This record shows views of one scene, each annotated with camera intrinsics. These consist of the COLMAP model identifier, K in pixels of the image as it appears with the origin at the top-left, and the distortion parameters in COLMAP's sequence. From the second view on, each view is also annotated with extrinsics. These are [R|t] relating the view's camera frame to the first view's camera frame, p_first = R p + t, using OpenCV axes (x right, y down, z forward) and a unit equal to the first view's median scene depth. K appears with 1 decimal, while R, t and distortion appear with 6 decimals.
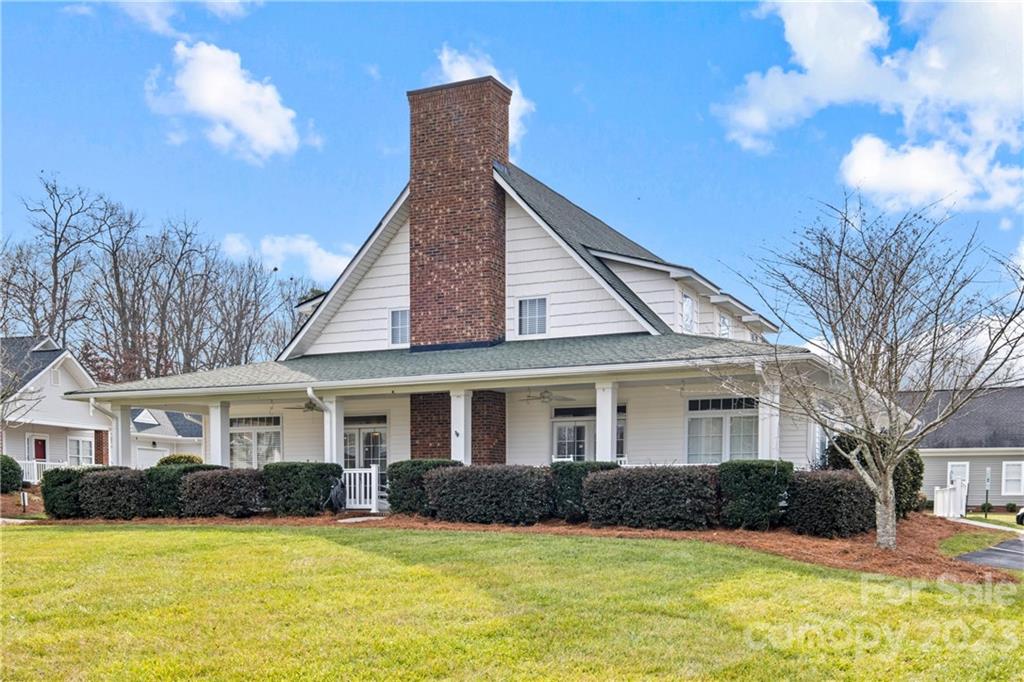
lens RADIAL K [[1026.9, 0, 512.0], [0, 1026.9, 342.1], [0, 0, 1]] dist [-0.011994, -0.003649]
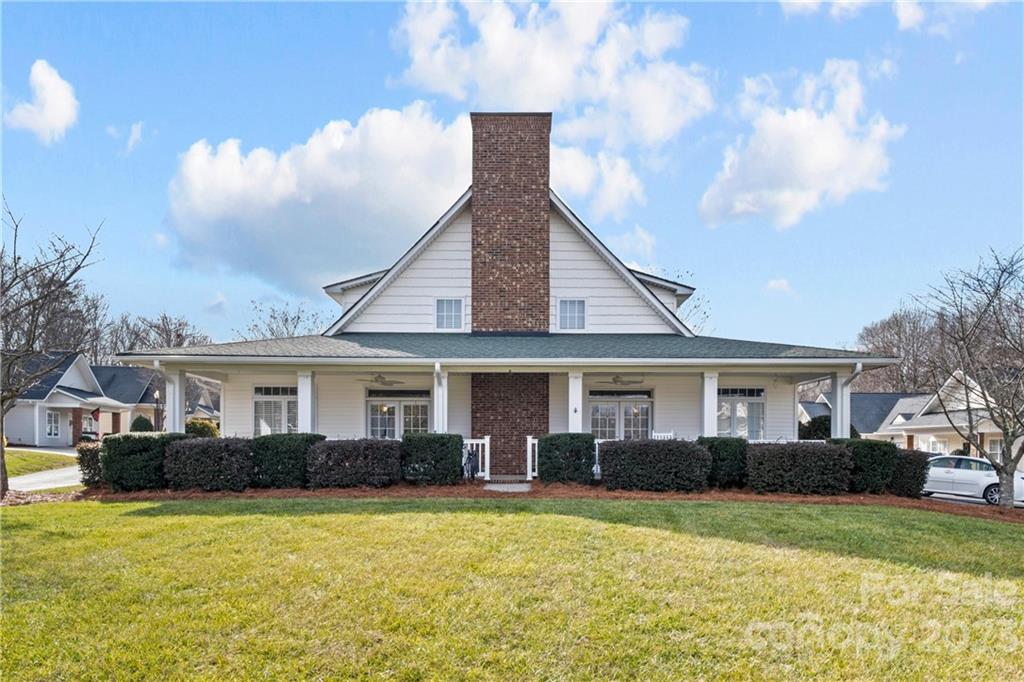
lens RADIAL K [[674.7, 0, 512.0], [0, 674.7, 339.2], [0, 0, 1]] dist [0.001976, 0.000102]
pose [[0.904418, 0.071733, 0.420573, -0.375743], [-0.066129, 0.997421, -0.027914, 0.031113], [-0.421491, -0.002566, 0.906829, 0.298998]]
